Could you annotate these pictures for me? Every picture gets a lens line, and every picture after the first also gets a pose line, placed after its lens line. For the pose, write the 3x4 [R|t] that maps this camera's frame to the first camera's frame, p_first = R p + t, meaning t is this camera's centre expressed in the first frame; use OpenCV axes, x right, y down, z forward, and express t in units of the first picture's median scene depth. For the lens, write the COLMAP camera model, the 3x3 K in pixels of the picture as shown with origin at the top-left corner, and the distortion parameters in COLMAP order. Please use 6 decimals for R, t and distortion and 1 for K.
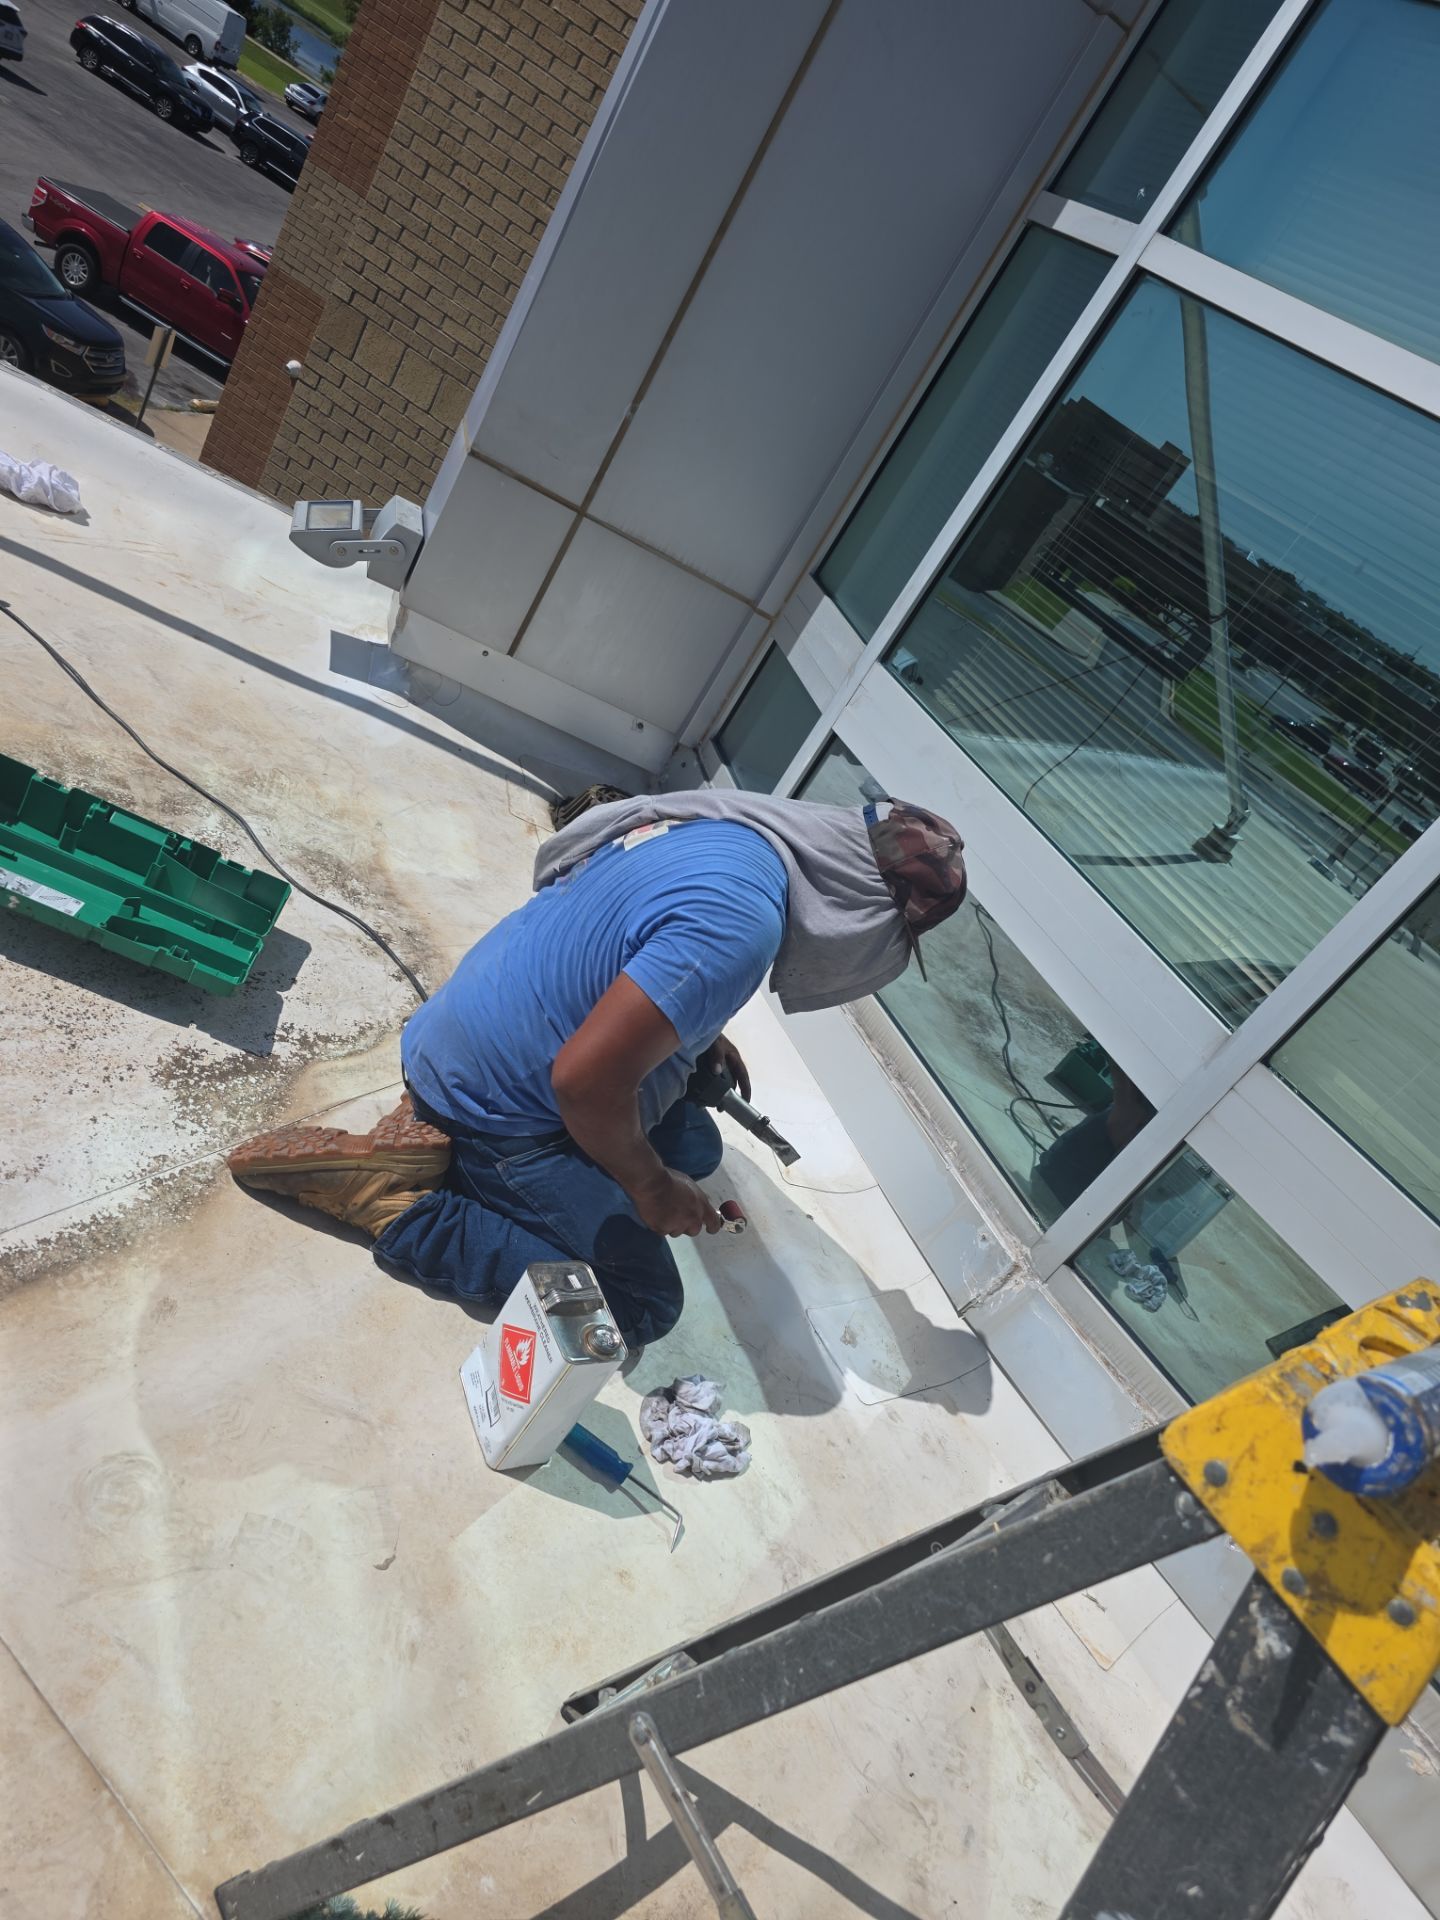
lens RADIAL K [[1298.1, 0, 728.5], [0, 1298.1, 985.0], [0, 0, 1]] dist [0.054636, -0.044425]
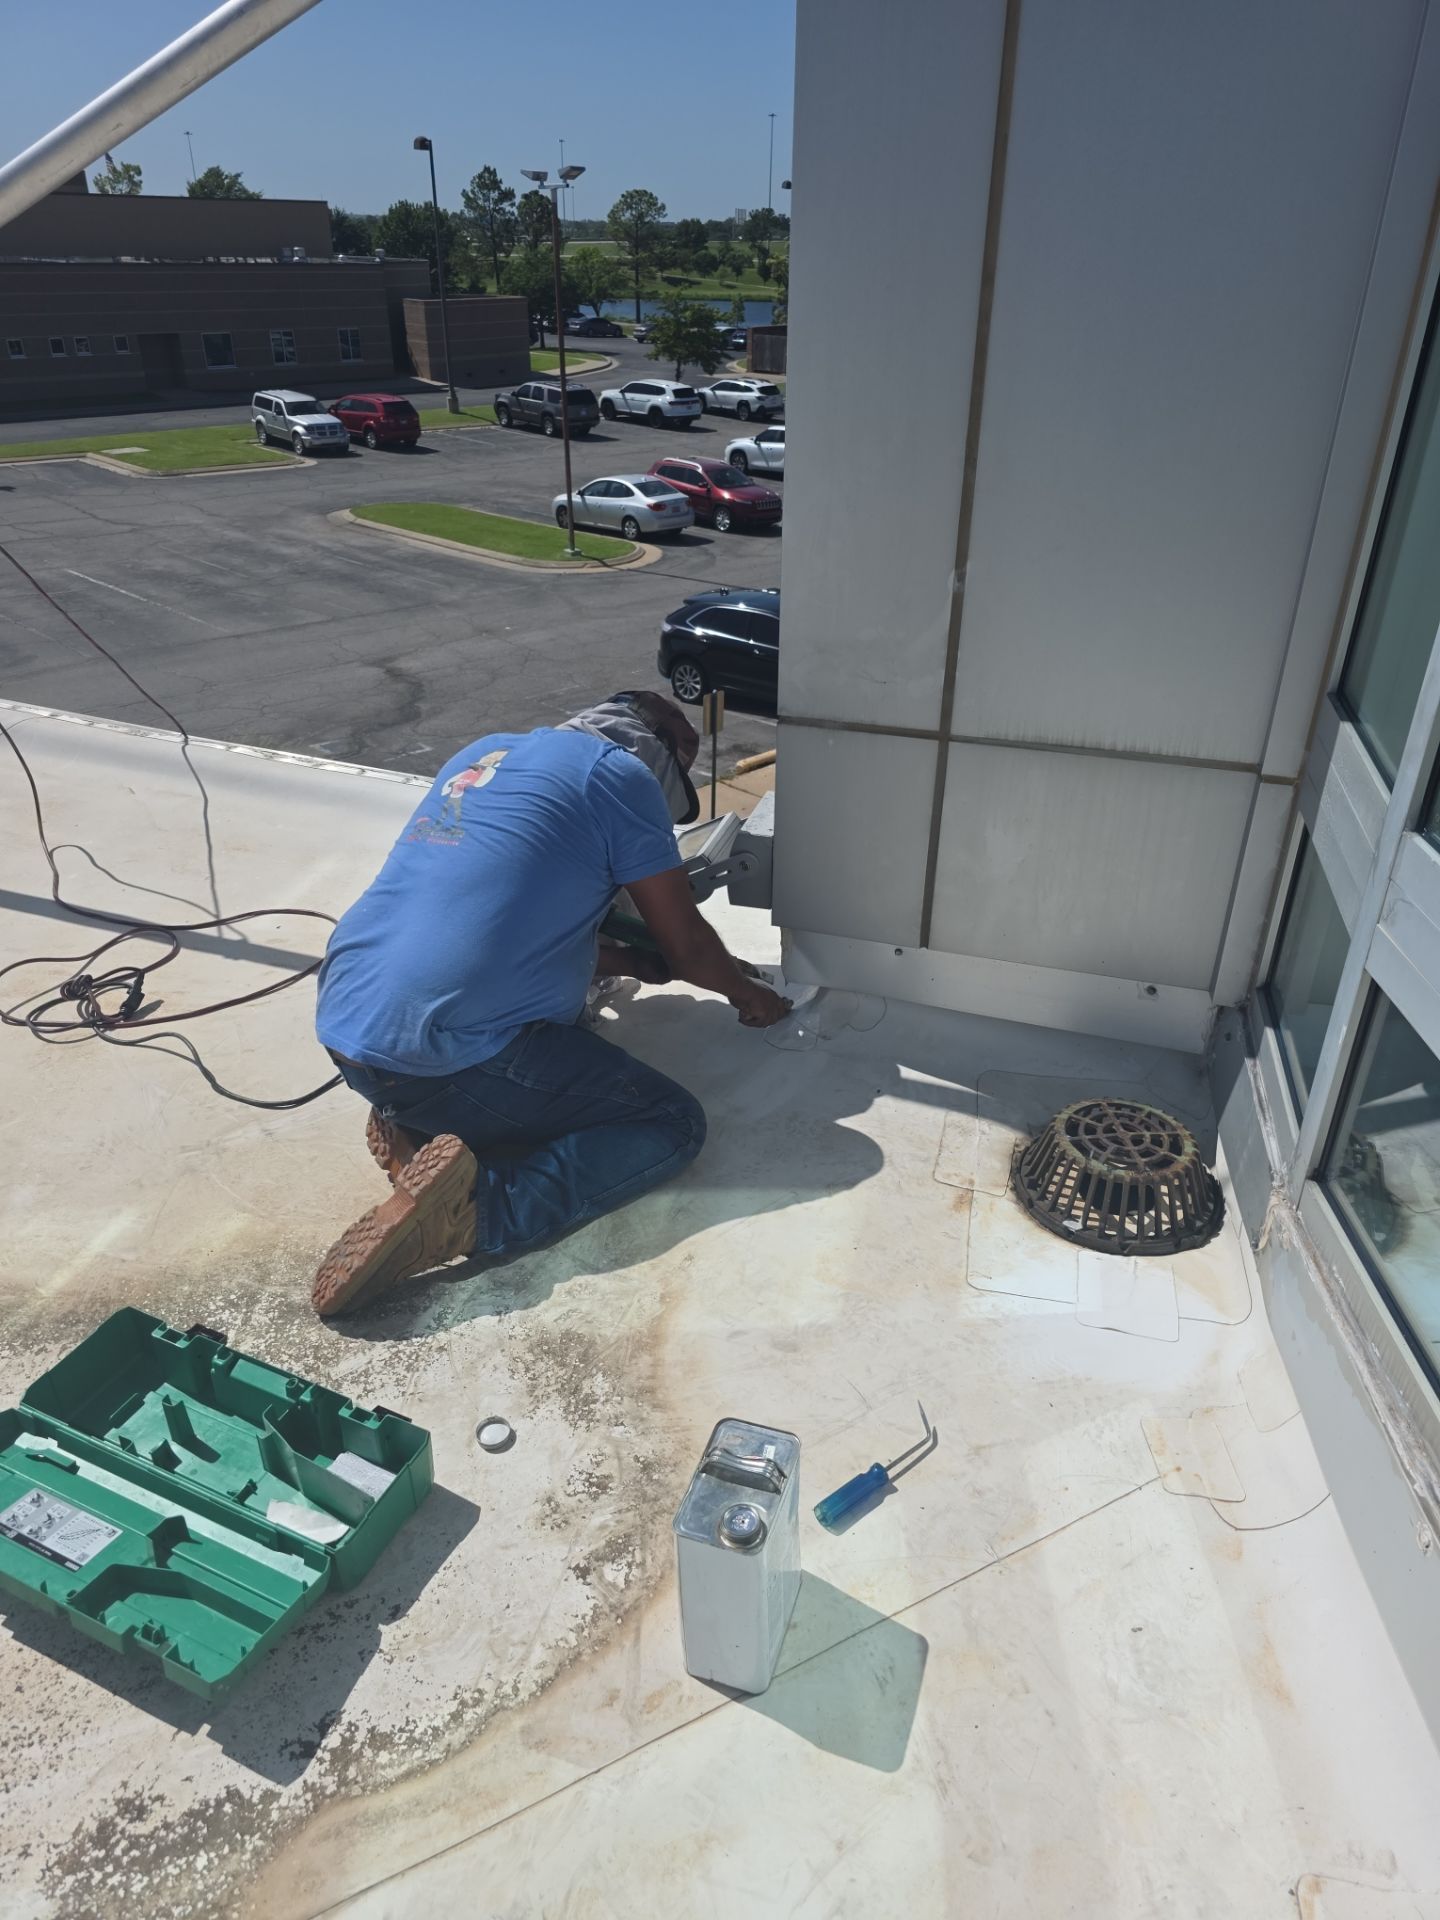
lens RADIAL K [[1295.1, 0, 725.3], [0, 1295.1, 964.3], [0, 0, 1]] dist [0.061963, -0.056518]
pose [[0.764044, -0.233627, -0.601377, 0.281055], [0.123313, 0.967829, -0.219321, -0.162155], [0.633269, 0.093414, 0.768273, 0.614169]]
